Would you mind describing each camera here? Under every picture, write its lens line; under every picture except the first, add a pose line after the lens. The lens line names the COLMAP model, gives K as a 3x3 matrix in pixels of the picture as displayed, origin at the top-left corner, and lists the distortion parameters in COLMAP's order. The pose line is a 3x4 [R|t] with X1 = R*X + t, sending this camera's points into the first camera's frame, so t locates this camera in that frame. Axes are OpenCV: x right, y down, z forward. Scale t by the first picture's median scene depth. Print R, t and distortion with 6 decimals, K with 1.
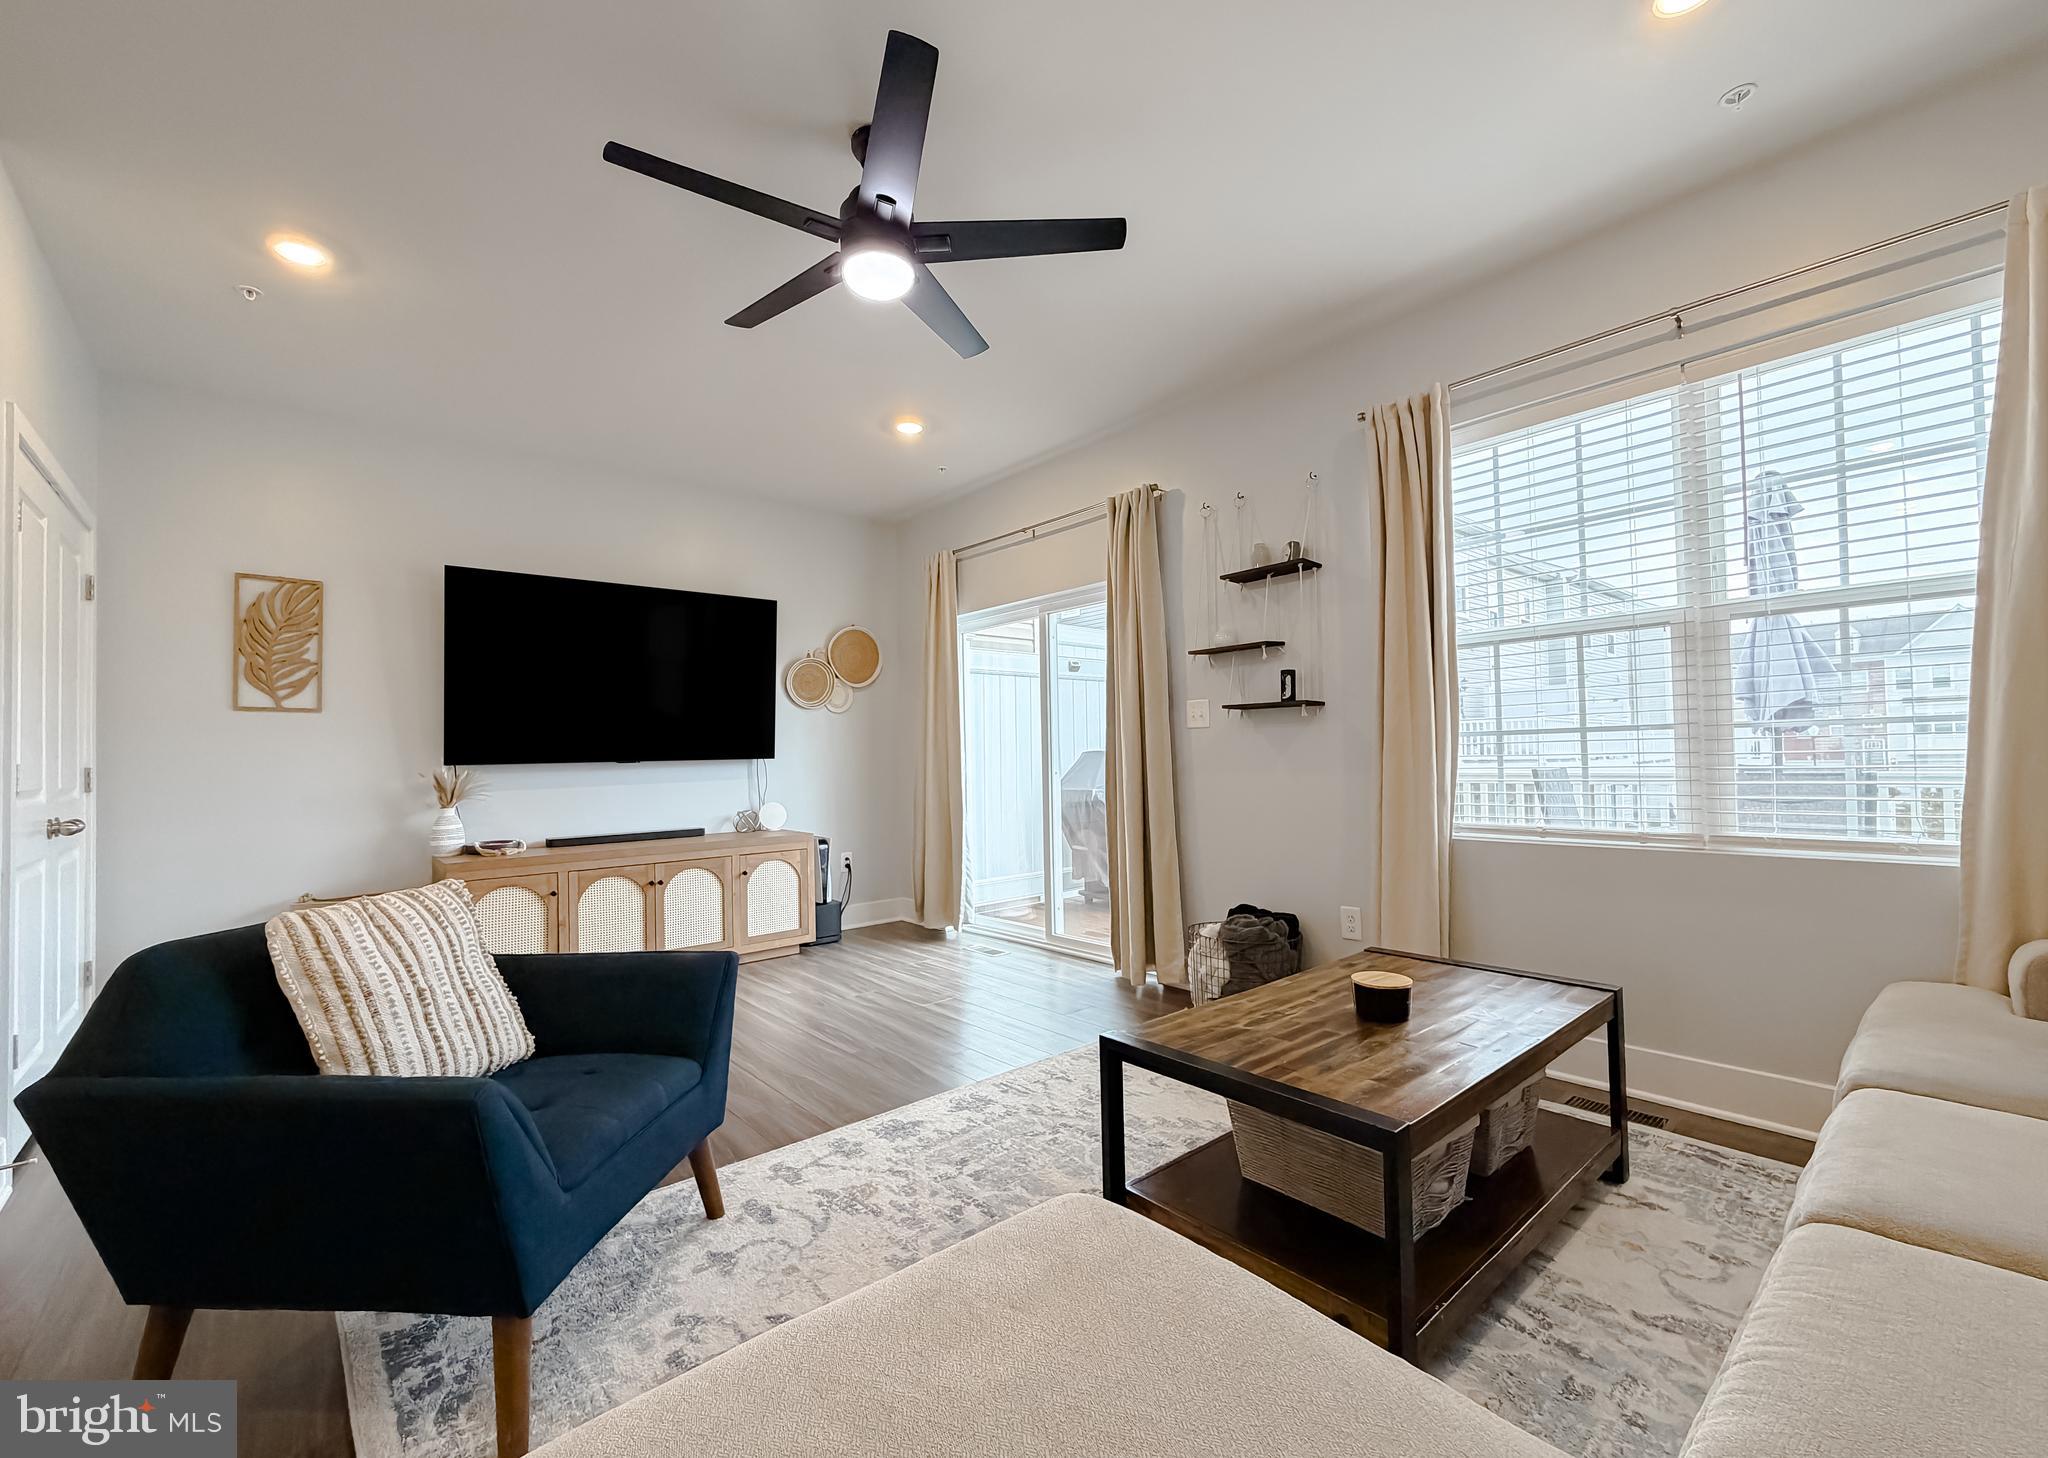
lens RADIAL K [[849.5, 0, 1024.0], [0, 849.5, 729.0], [0, 0, 1]] dist [0.000914, 0.000147]
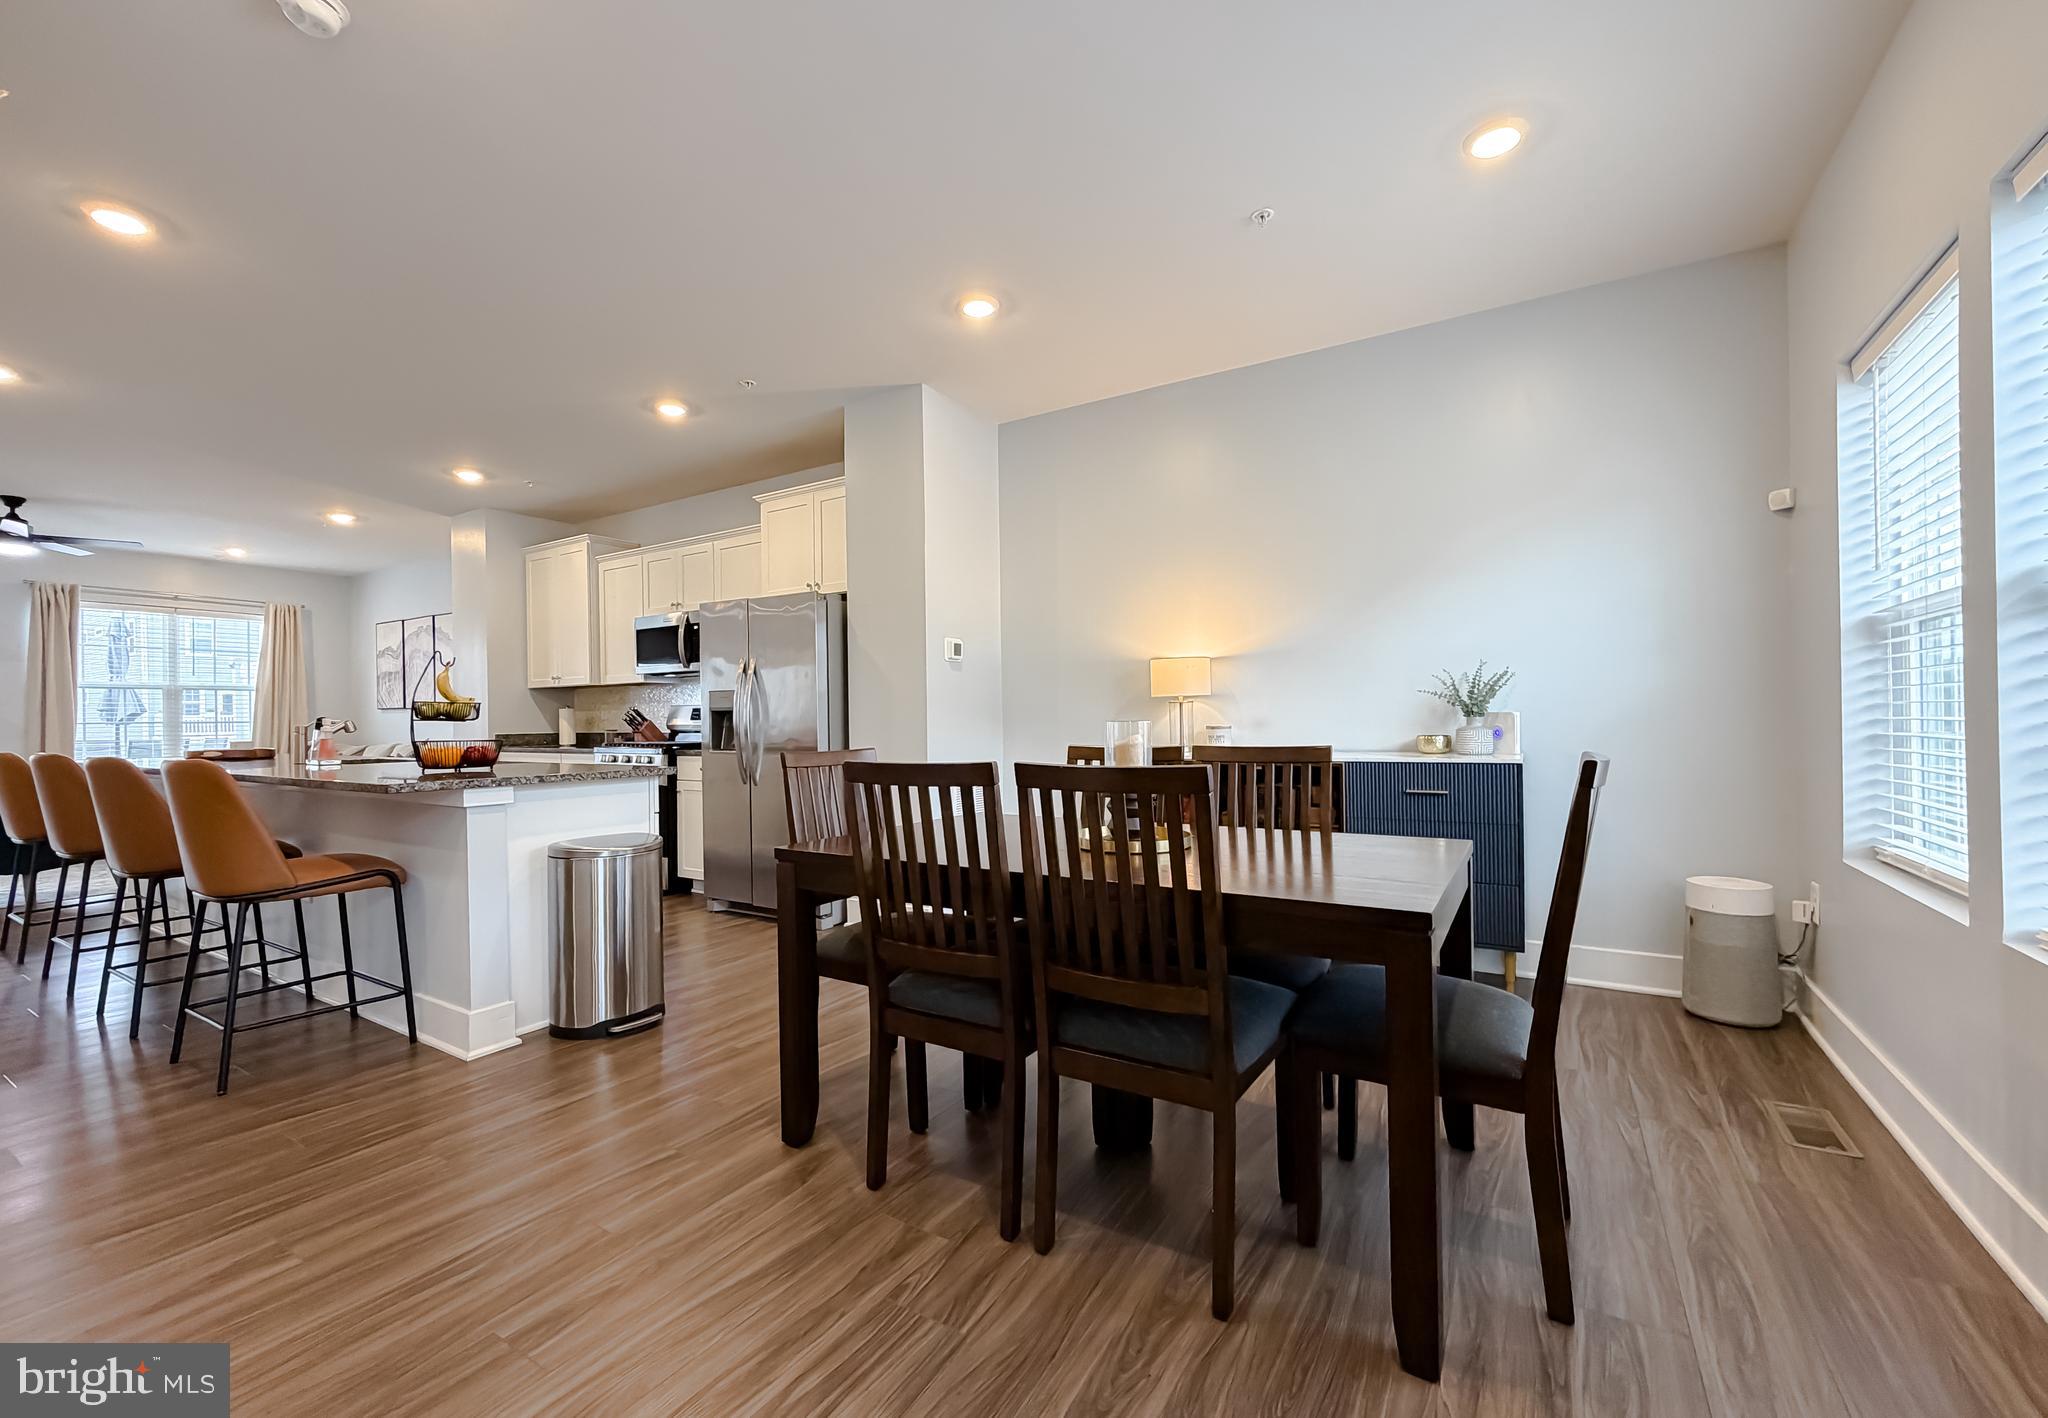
lens RADIAL K [[850.2, 0, 1015.5], [0, 850.2, 720.4], [0, 0, 1]] dist [-0.001899, -0.000136]
pose [[-0.291873, 0.025000, 0.956130, -2.354905], [-0.013289, 0.999456, -0.030189, 0.029448], [-0.956365, -0.021518, -0.291382, -0.805006]]
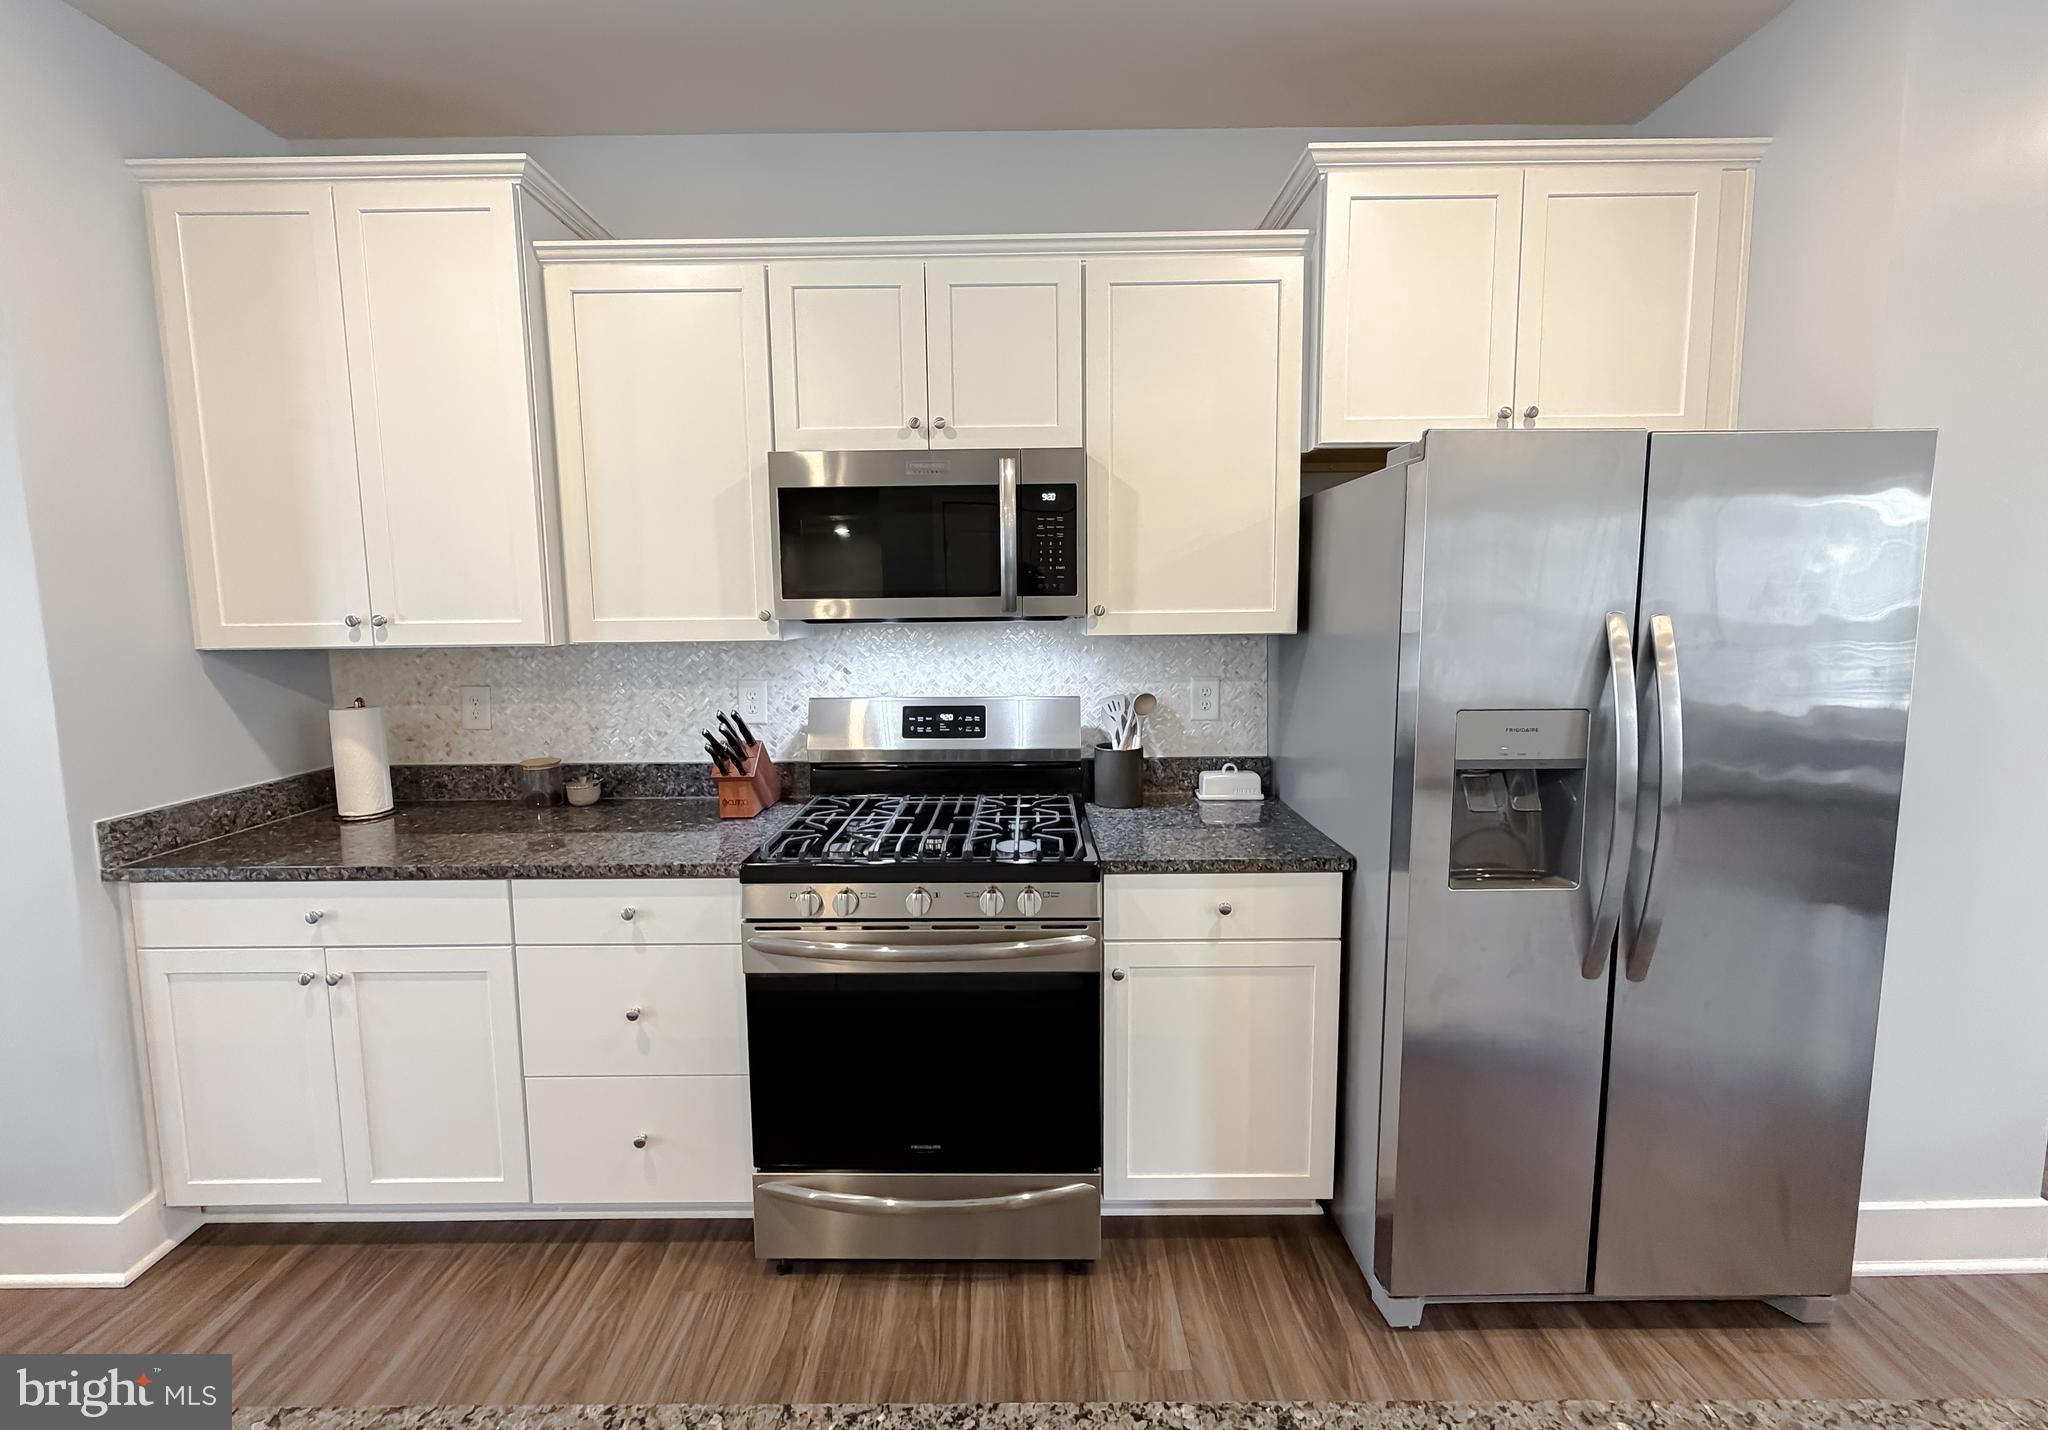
lens RADIAL K [[814.5, 0, 1015.7], [0, 814.5, 687.5], [0, 0, 1]] dist [0.002545, 0.000071]
pose [[-0.755130, -0.034539, 0.654664, -0.970246], [0.004332, 0.998327, 0.057666, -0.092033], [-0.655560, 0.046381, -0.753717, -0.244989]]
